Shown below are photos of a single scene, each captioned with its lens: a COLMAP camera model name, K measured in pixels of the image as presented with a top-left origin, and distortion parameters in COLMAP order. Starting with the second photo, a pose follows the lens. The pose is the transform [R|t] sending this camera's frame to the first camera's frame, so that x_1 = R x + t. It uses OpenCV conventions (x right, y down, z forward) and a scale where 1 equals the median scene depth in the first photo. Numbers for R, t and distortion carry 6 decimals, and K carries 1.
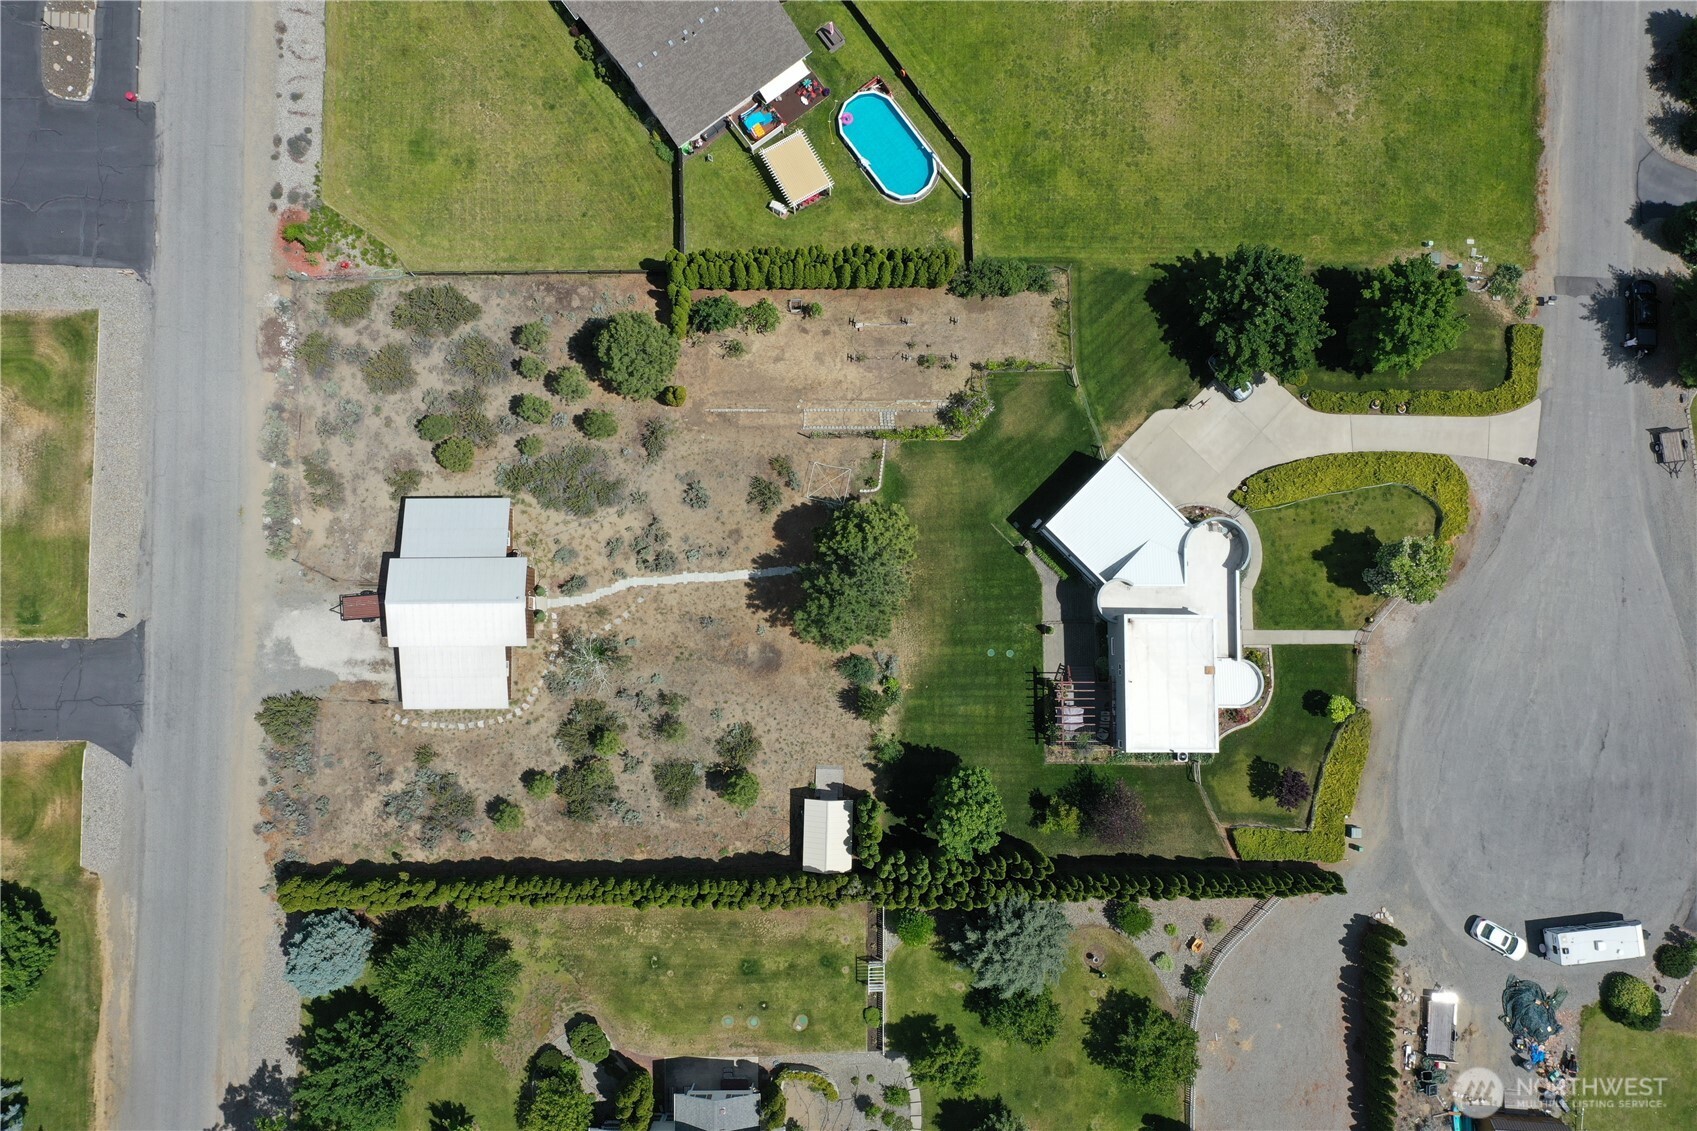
lens RADIAL K [[1333.5, 0, 848.7], [0, 1333.5, 556.9], [0, 0, 1]] dist [-0.003217, -0.007702]
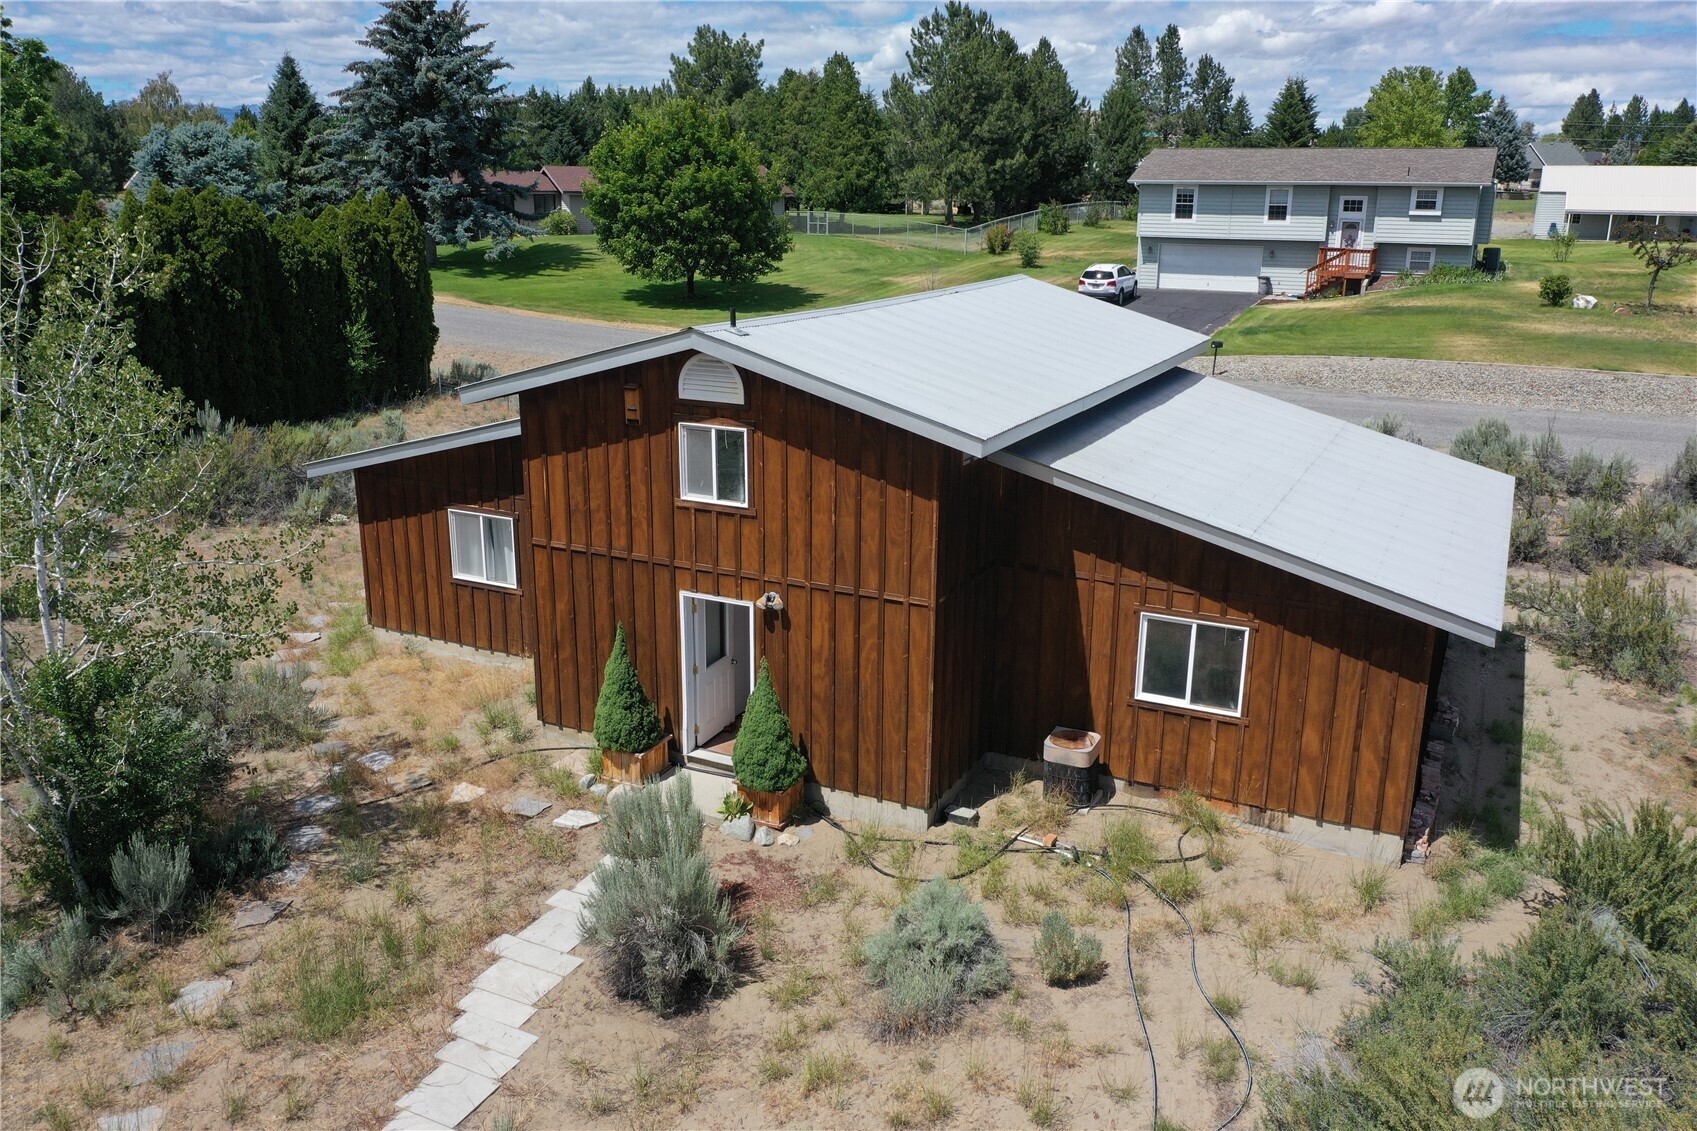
lens RADIAL K [[1333.5, 0, 848.7], [0, 1333.5, 556.9], [0, 0, 1]] dist [-0.003217, -0.007702]
pose [[-0.454517, 0.235586, -0.859019, -0.117083], [-0.889301, -0.065256, 0.452643, -0.044157], [0.050580, 0.969660, 0.239166, 0.932054]]
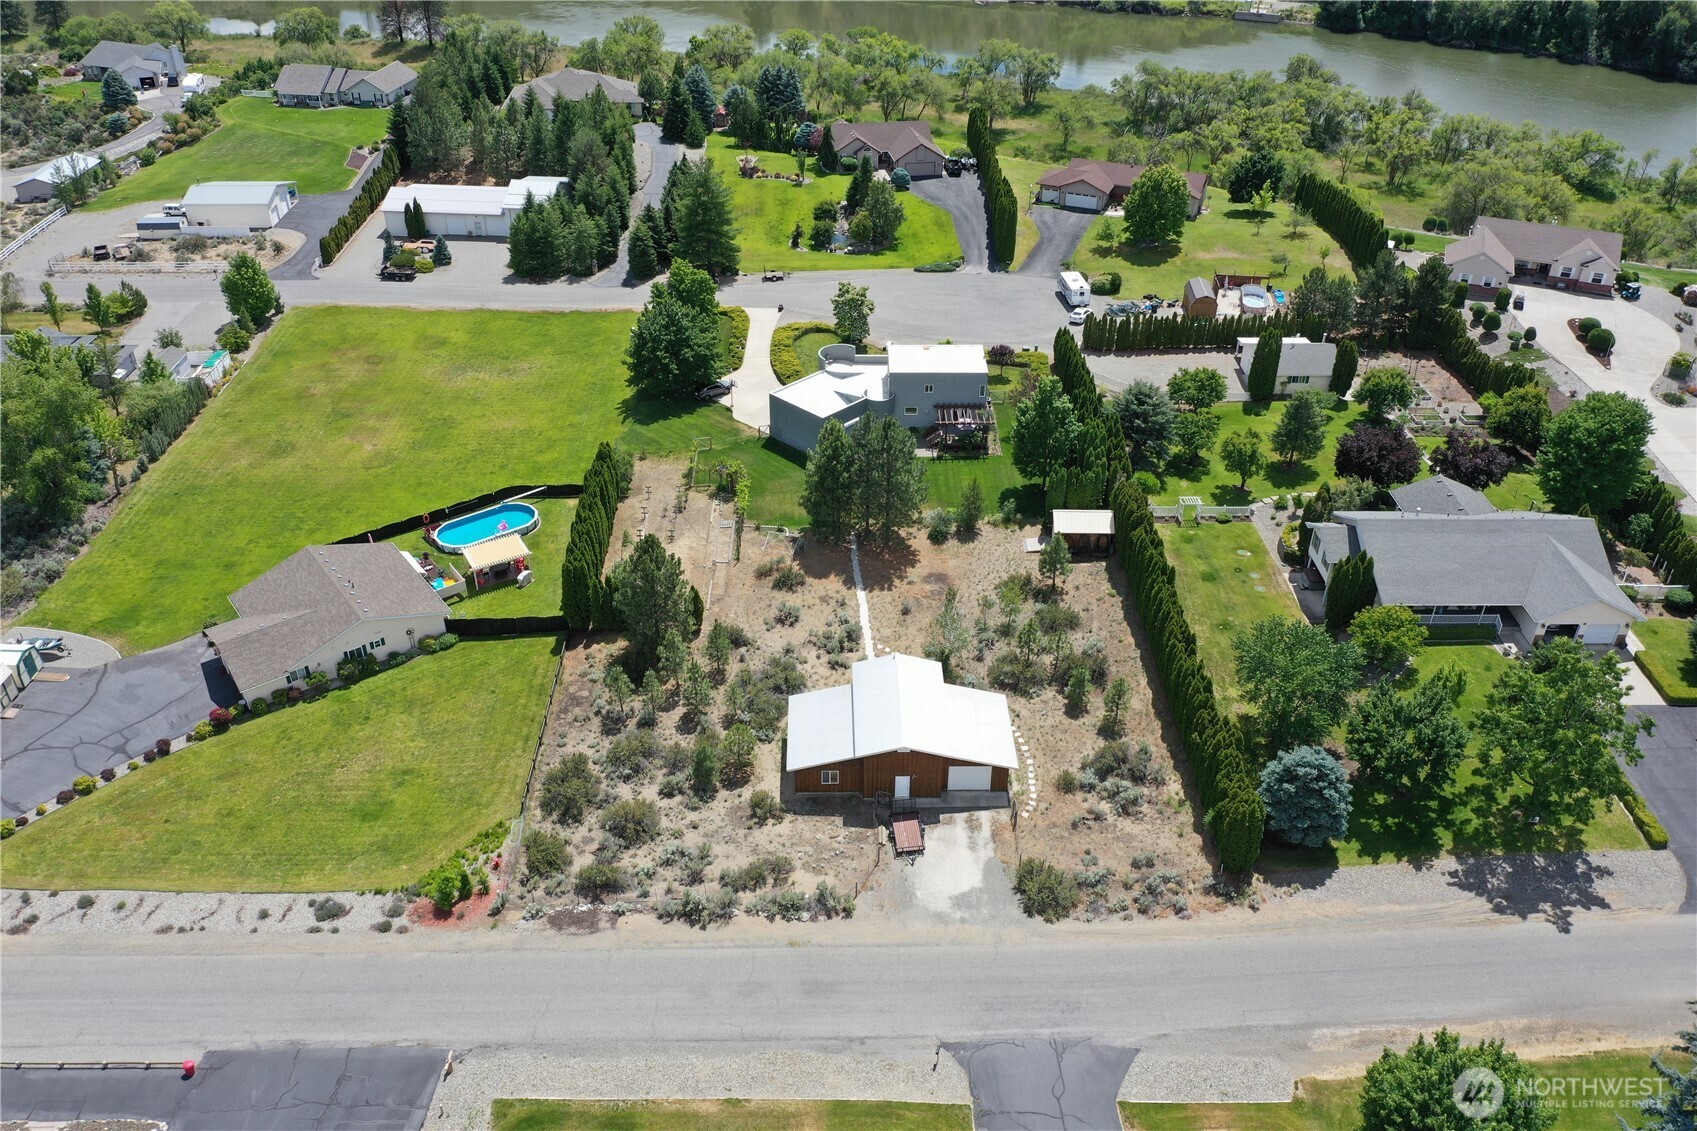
lens RADIAL K [[1333.5, 0, 848.7], [0, 1333.5, 556.9], [0, 0, 1]] dist [-0.003217, -0.007702]
pose [[-0.010257, -0.550480, 0.834786, -0.975260], [0.997201, 0.056195, 0.049310, -0.052360], [-0.074055, 0.832955, 0.548363, 0.373634]]
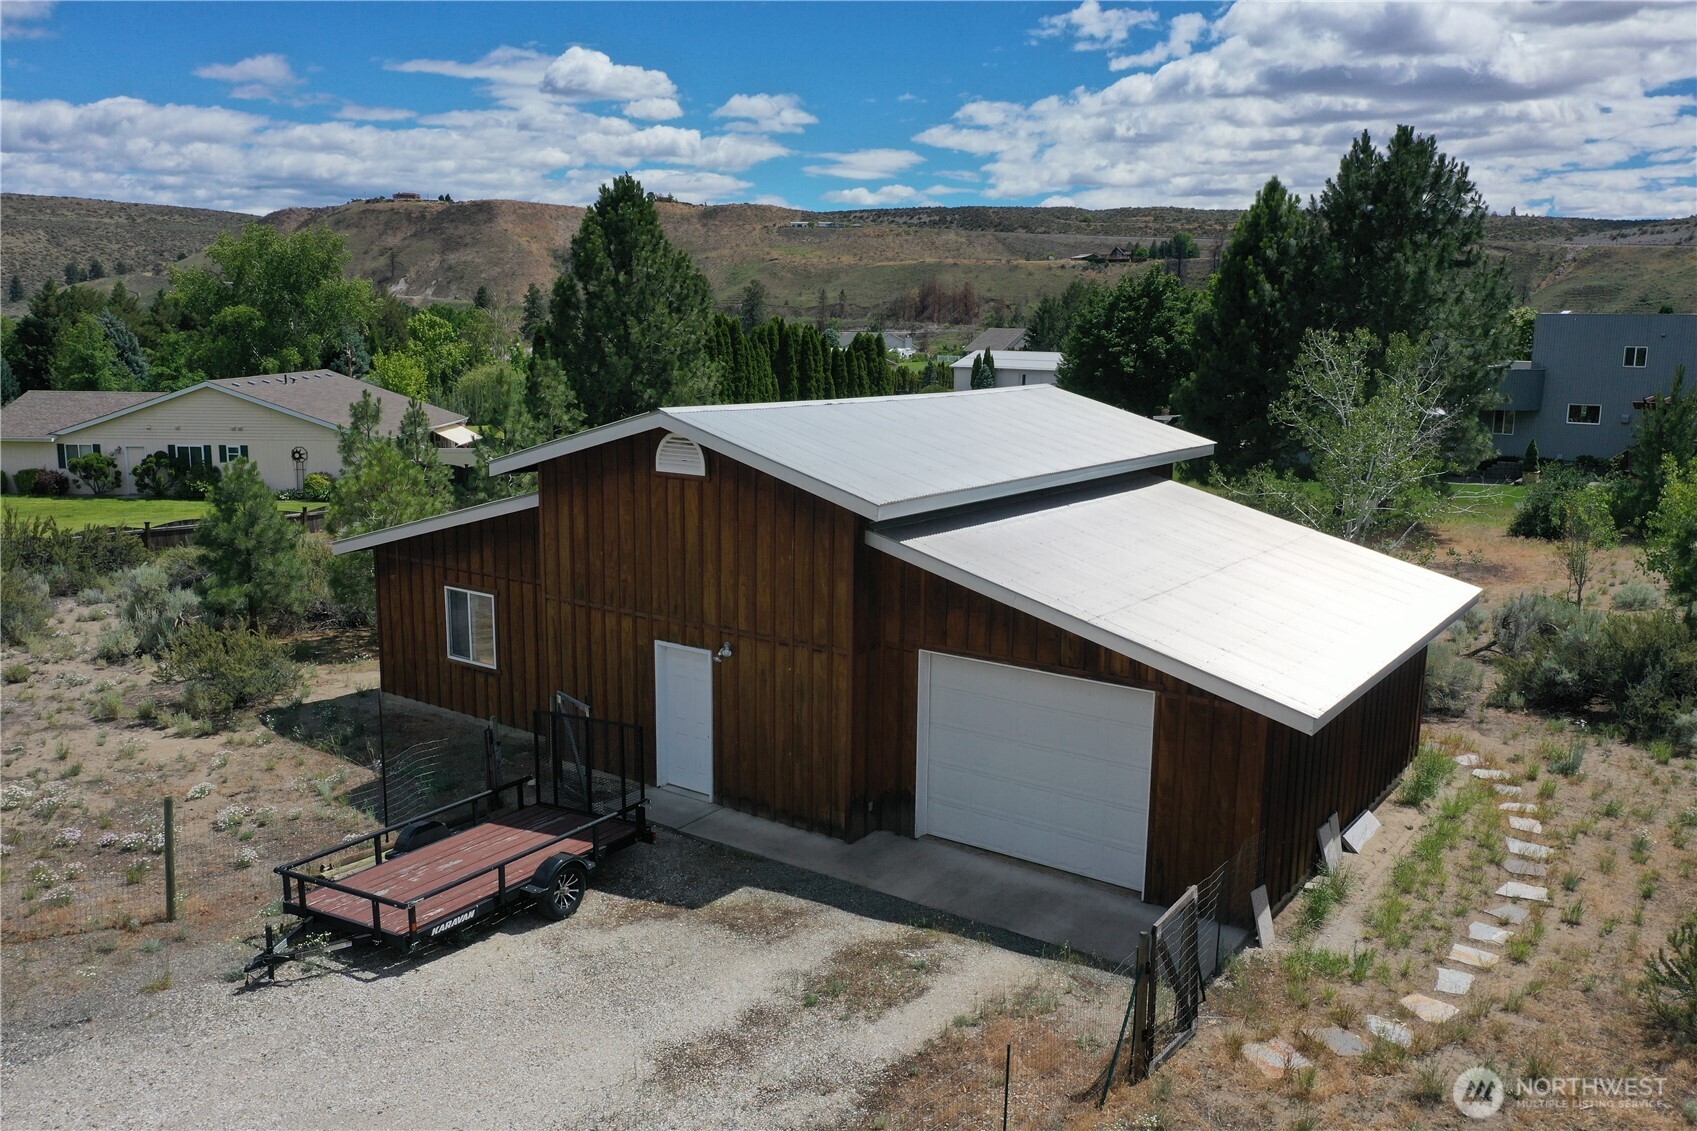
lens RADIAL K [[1329.6, 0, 845.8], [0, 1329.6, 567.4], [0, 0, 1]] dist [-0.005776, -0.001900]
pose [[0.590303, -0.141626, 0.794660, -0.440959], [0.804712, 0.180208, -0.565653, 0.141787], [-0.063093, 0.973379, 0.220346, 0.924498]]
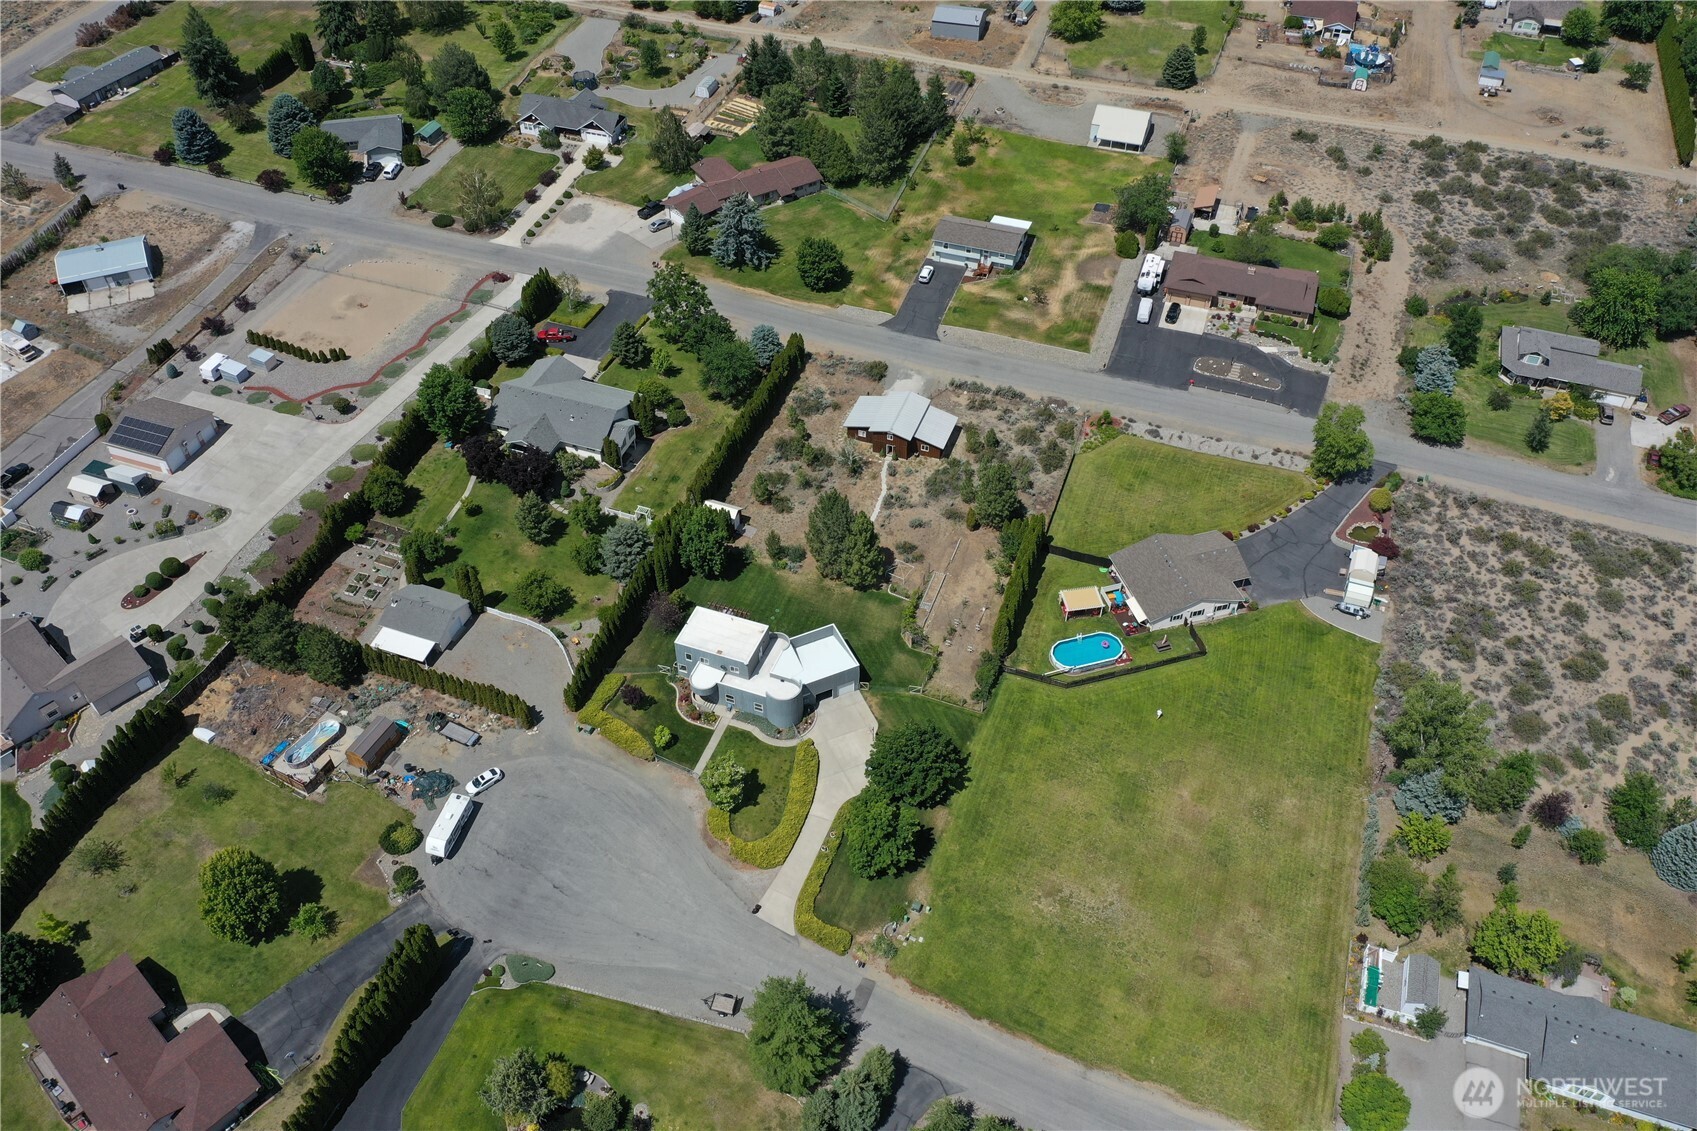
lens RADIAL K [[1333.5, 0, 848.7], [0, 1333.5, 556.9], [0, 0, 1]] dist [-0.003217, -0.007702]
pose [[-0.344391, 0.658355, -0.669300, 1.172016], [-0.936906, -0.195432, 0.289852, -0.496799], [0.060023, 0.726894, 0.684122, -0.224648]]
